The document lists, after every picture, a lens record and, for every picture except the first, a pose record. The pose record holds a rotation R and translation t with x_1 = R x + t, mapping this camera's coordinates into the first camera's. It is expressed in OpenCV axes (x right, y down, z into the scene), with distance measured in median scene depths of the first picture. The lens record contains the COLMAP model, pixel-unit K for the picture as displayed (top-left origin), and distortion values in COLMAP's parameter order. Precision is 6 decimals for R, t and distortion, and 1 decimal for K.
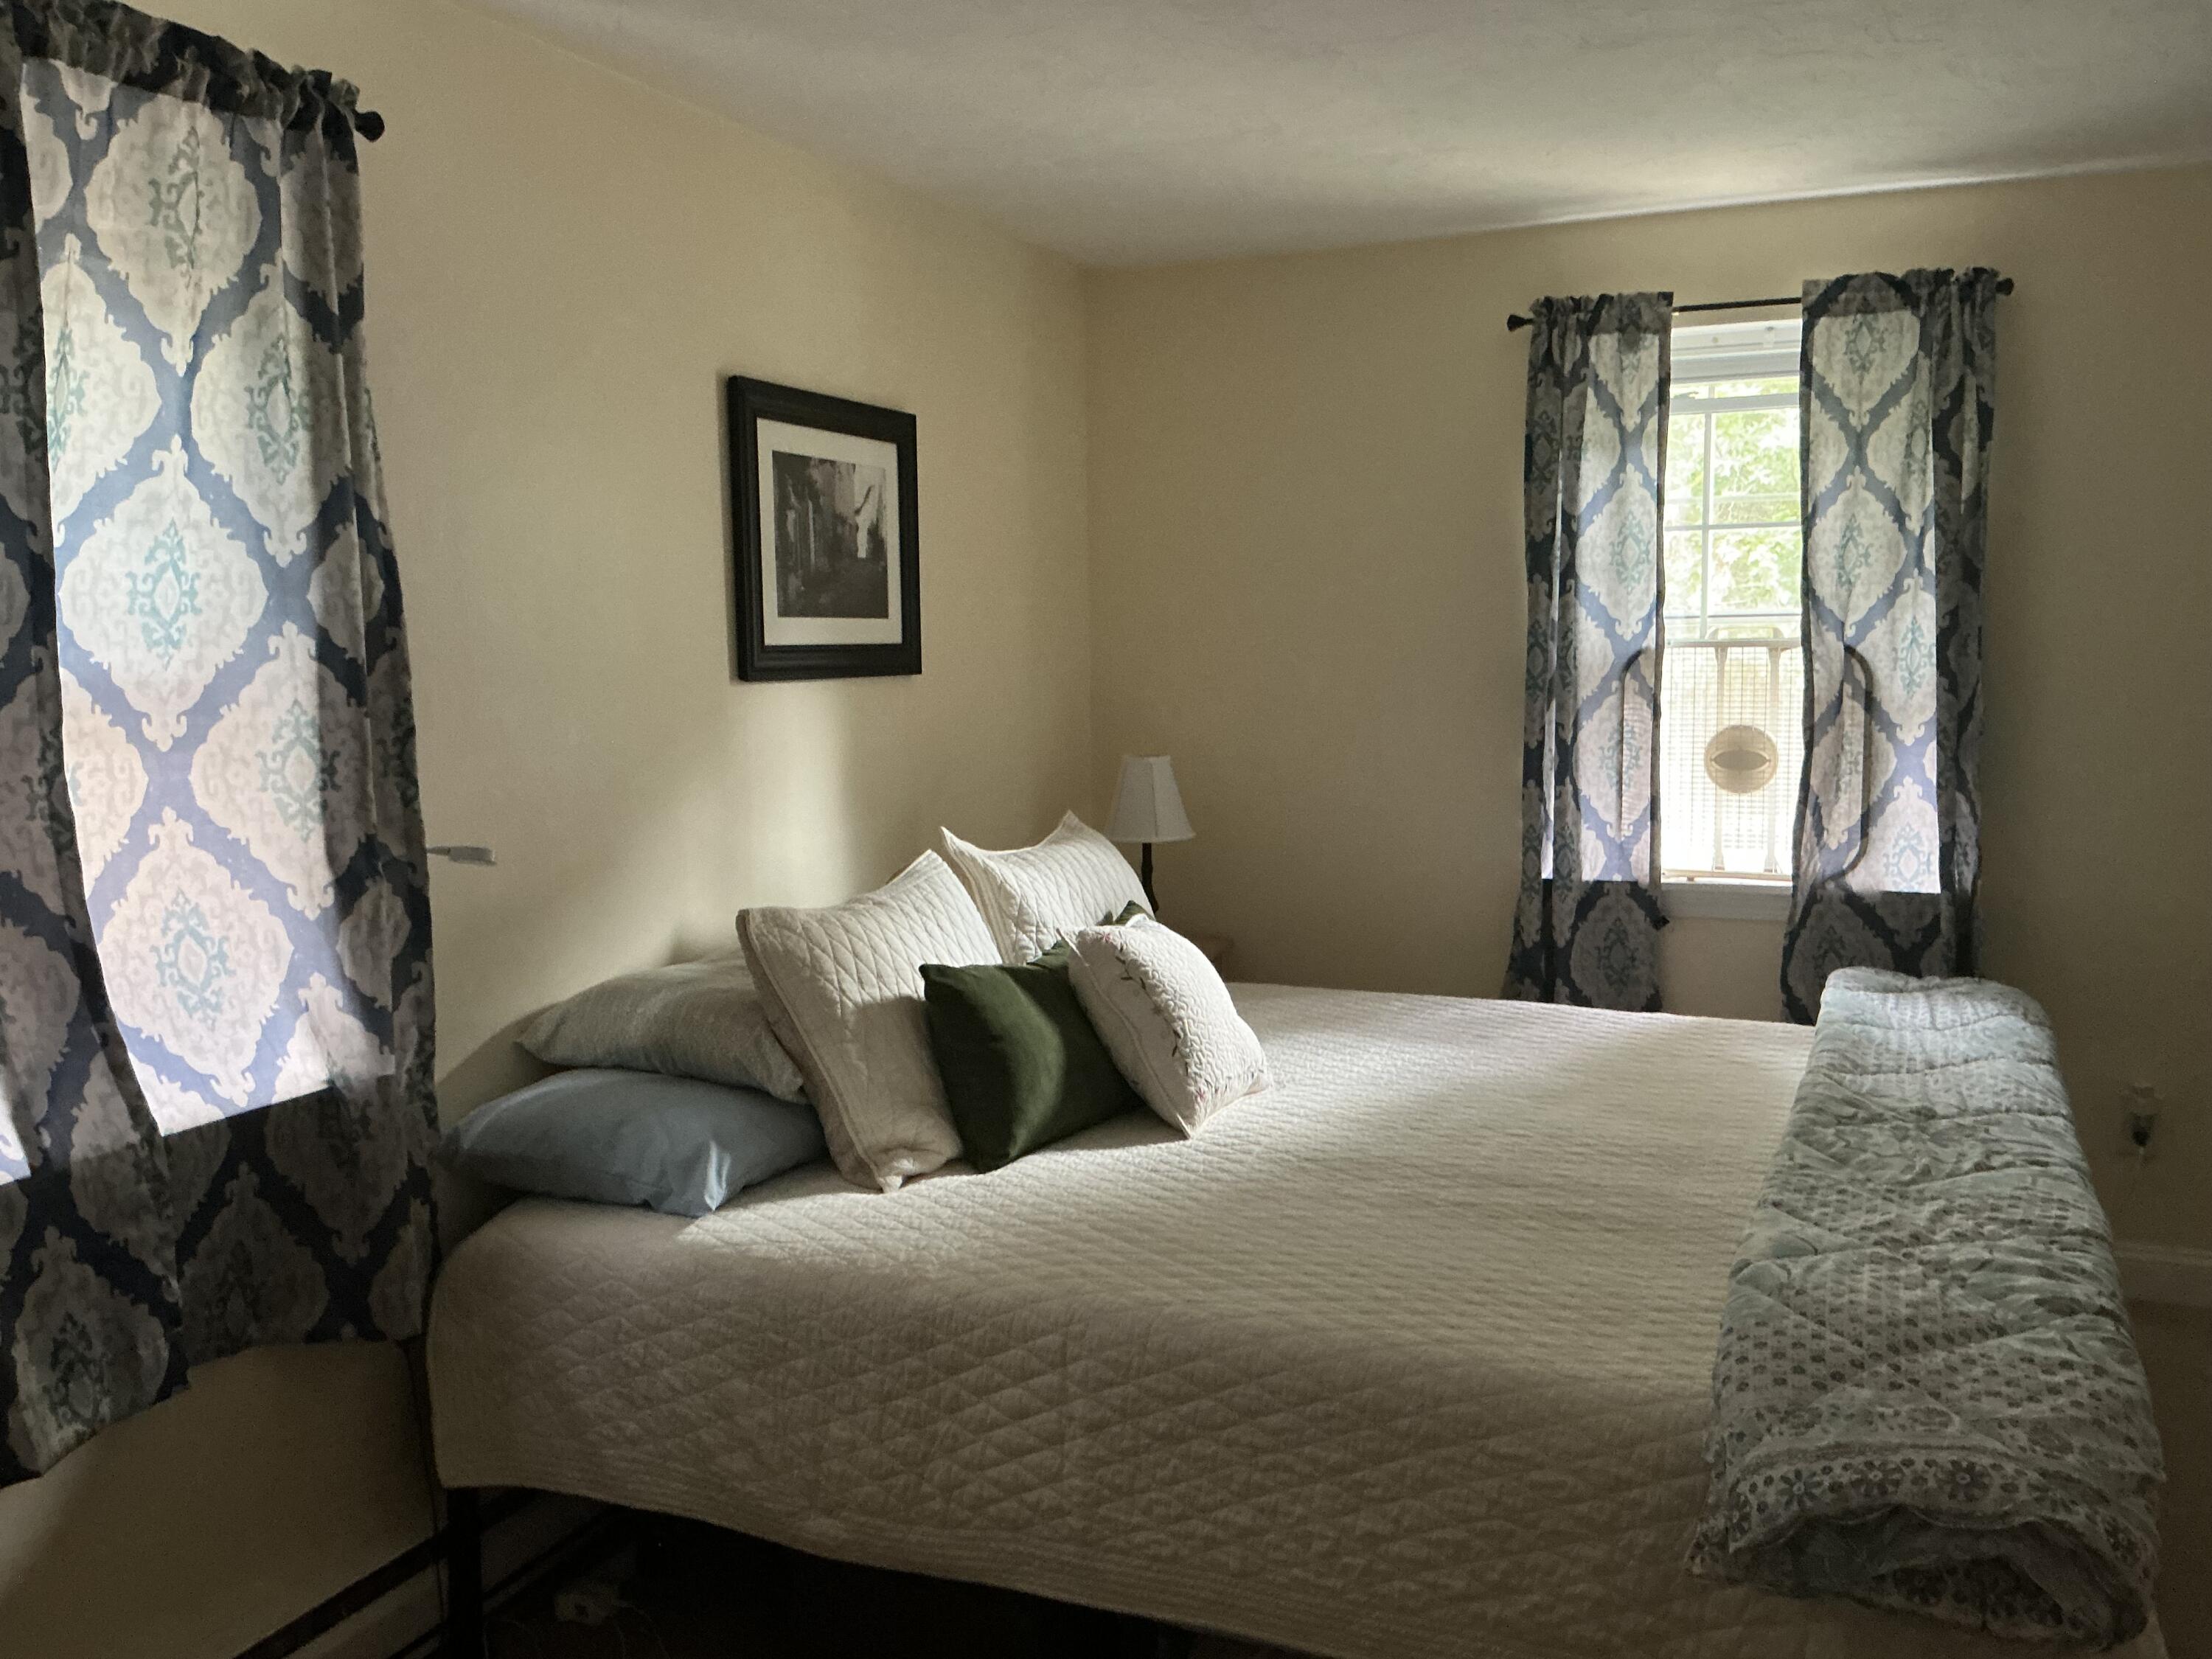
lens RADIAL K [[1816.2, 0, 1106.0], [0, 1816.2, 829.5], [0, 0, 1]] dist [0.112247, -0.194876]
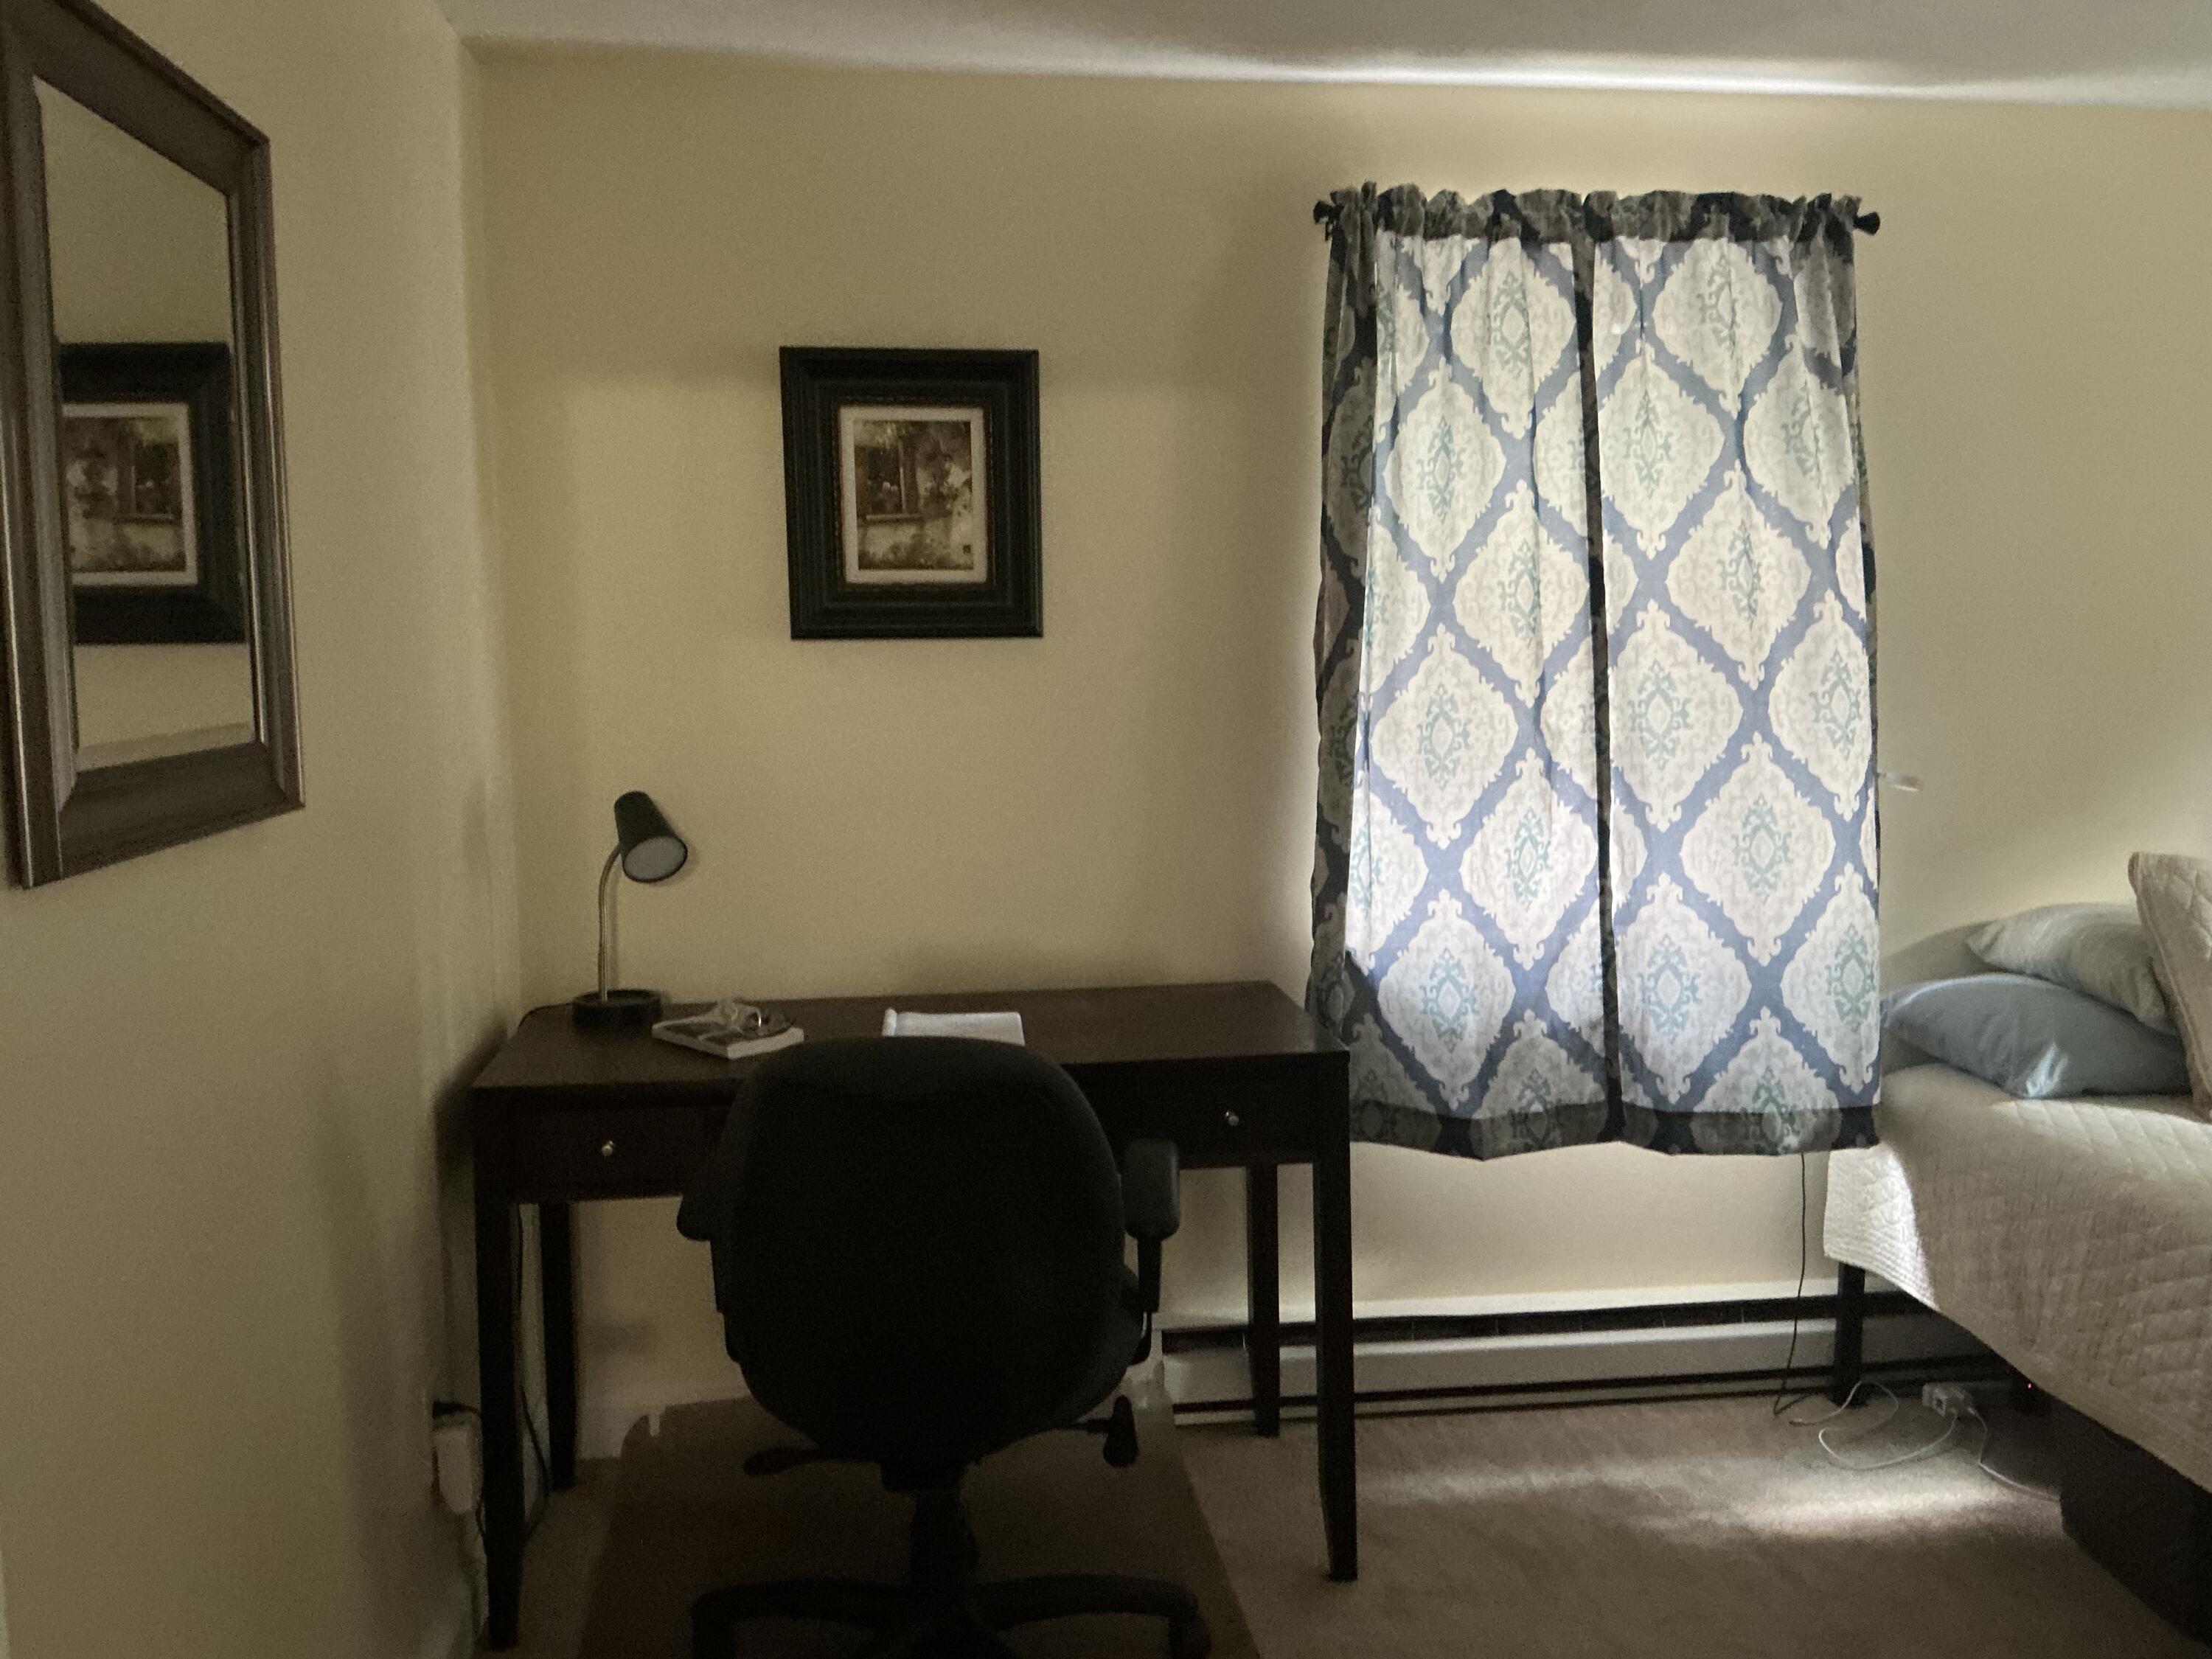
lens RADIAL K [[1816.2, 0, 1106.0], [0, 1816.2, 829.5], [0, 0, 1]] dist [0.112247, -0.194876]
pose [[0.525916, 0.104582, -0.844082, 0.468410], [-0.079858, 0.994099, 0.073413, -0.002724], [0.846779, 0.028797, 0.531165, -0.148138]]
